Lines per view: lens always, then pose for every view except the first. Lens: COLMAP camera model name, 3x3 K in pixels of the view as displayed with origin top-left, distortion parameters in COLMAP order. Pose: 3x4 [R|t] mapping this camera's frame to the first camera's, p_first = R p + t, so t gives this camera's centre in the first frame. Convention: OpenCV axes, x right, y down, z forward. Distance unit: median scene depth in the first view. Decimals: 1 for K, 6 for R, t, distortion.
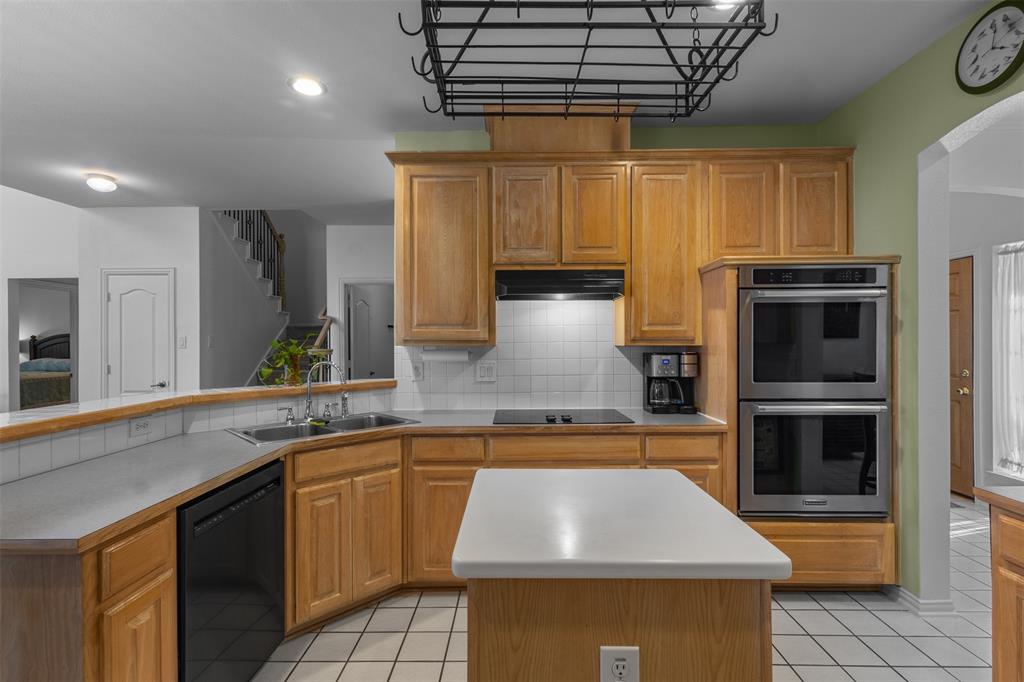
lens RADIAL K [[478.8, 0, 513.1], [0, 478.8, 342.2], [0, 0, 1]] dist [-0.000491, 0.000107]
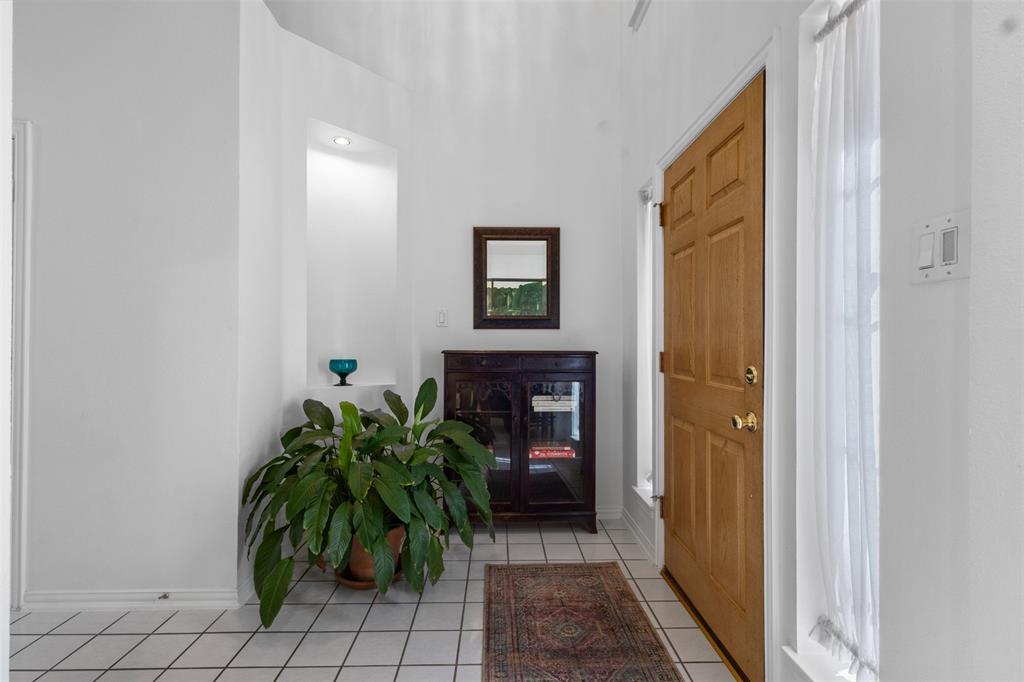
lens RADIAL K [[478.8, 0, 516.0], [0, 478.8, 342.2], [0, 0, 1]] dist [-0.000491, 0.000107]
pose [[0.999000, 0.005170, 0.044417, 1.271462], [-0.004860, 0.999963, -0.007066, 0.070356], [-0.044452, 0.006843, 0.998988, 1.067295]]
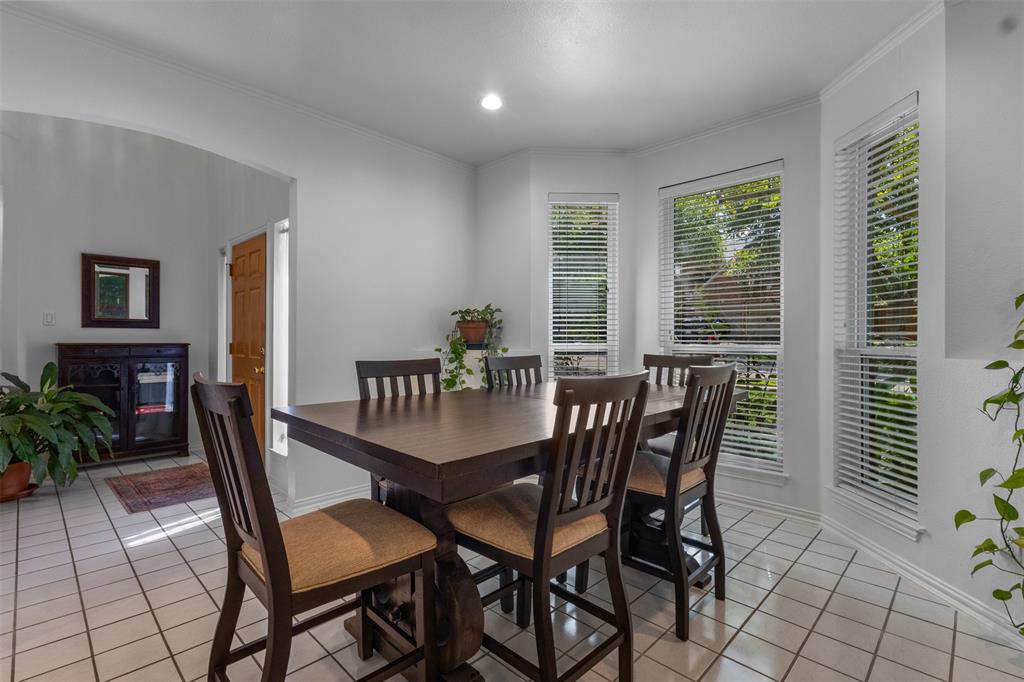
lens RADIAL K [[478.8, 0, 512.9], [0, 478.8, 341.2], [0, 0, 1]] dist [-0.000491, 0.000107]
pose [[0.691594, 0.005778, 0.722264, 1.020511], [-0.005473, 0.999981, -0.002759, 0.073635], [-0.722266, -0.002045, 0.691612, -0.093242]]
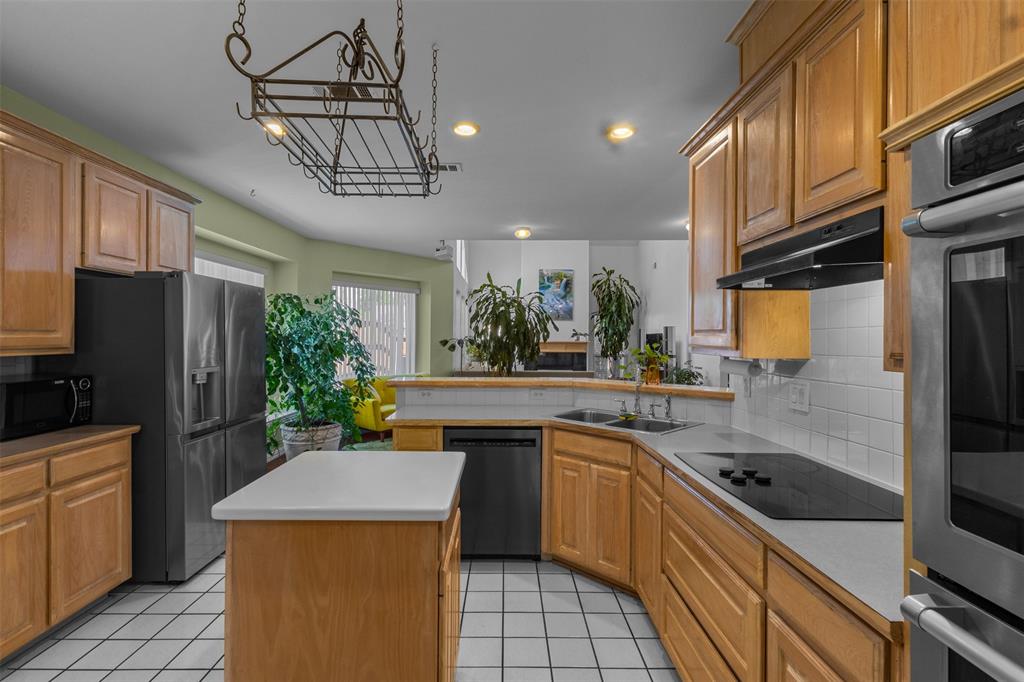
lens RADIAL K [[478.8, 0, 510.1], [0, 478.8, 338.1], [0, 0, 1]] dist [-0.000491, 0.000107]
pose [[0.007498, 0.002229, -0.999969, 0.835918], [-0.009161, 0.999956, 0.002161, -0.026294], [0.999930, 0.009144, 0.007518, 0.781888]]
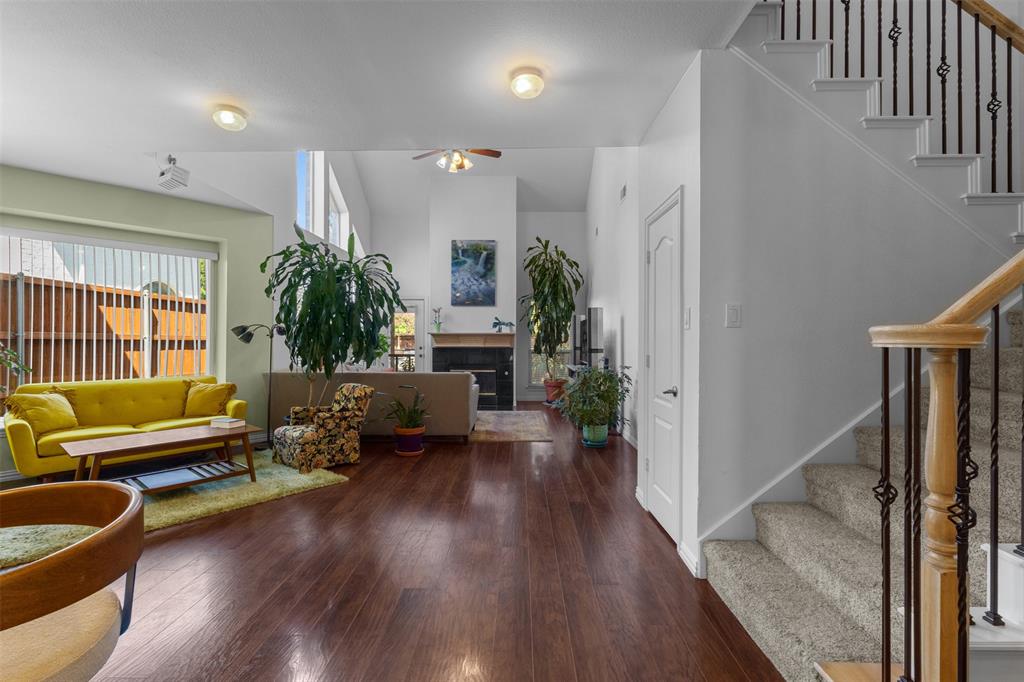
lens RADIAL K [[478.8, 0, 513.3], [0, 478.8, 338.2], [0, 0, 1]] dist [-0.000491, 0.000107]
pose [[-0.016414, 0.002134, -0.999863, -0.329811], [-0.006297, 0.999978, 0.002238, 0.046130], [0.999845, 0.006333, -0.016401, 1.705772]]
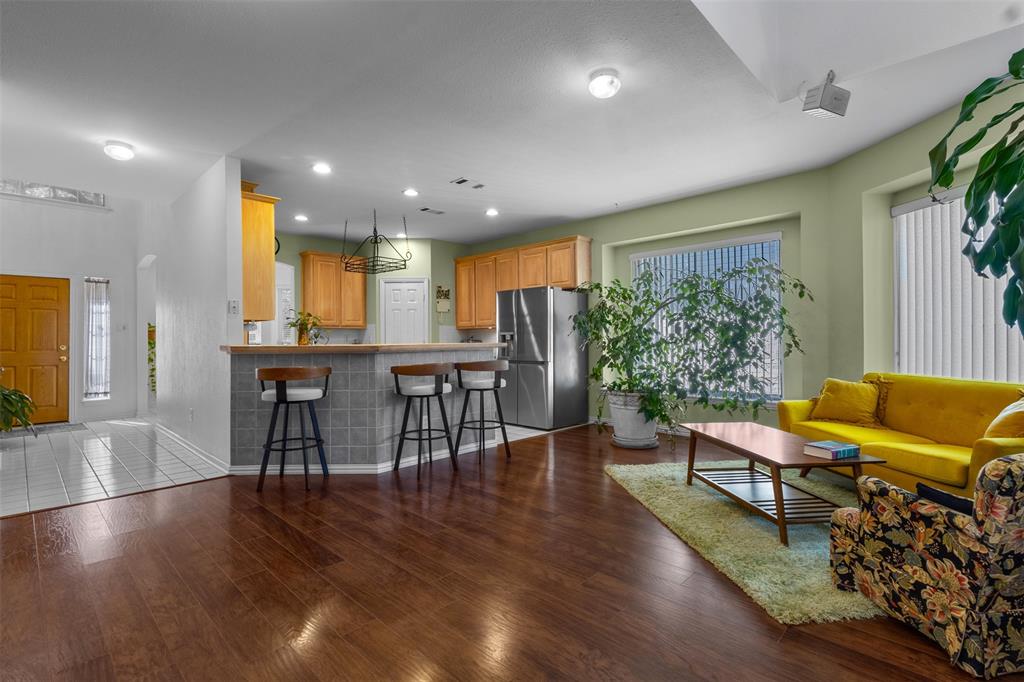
lens RADIAL K [[478.8, 0, 515.3], [0, 478.8, 333.4], [0, 0, 1]] dist [-0.000491, 0.000107]
pose [[-0.726759, 0.018301, 0.686648, -2.340357], [0.015326, 0.999828, -0.010426, 0.096990], [-0.686721, 0.002946, -0.726915, 1.953826]]
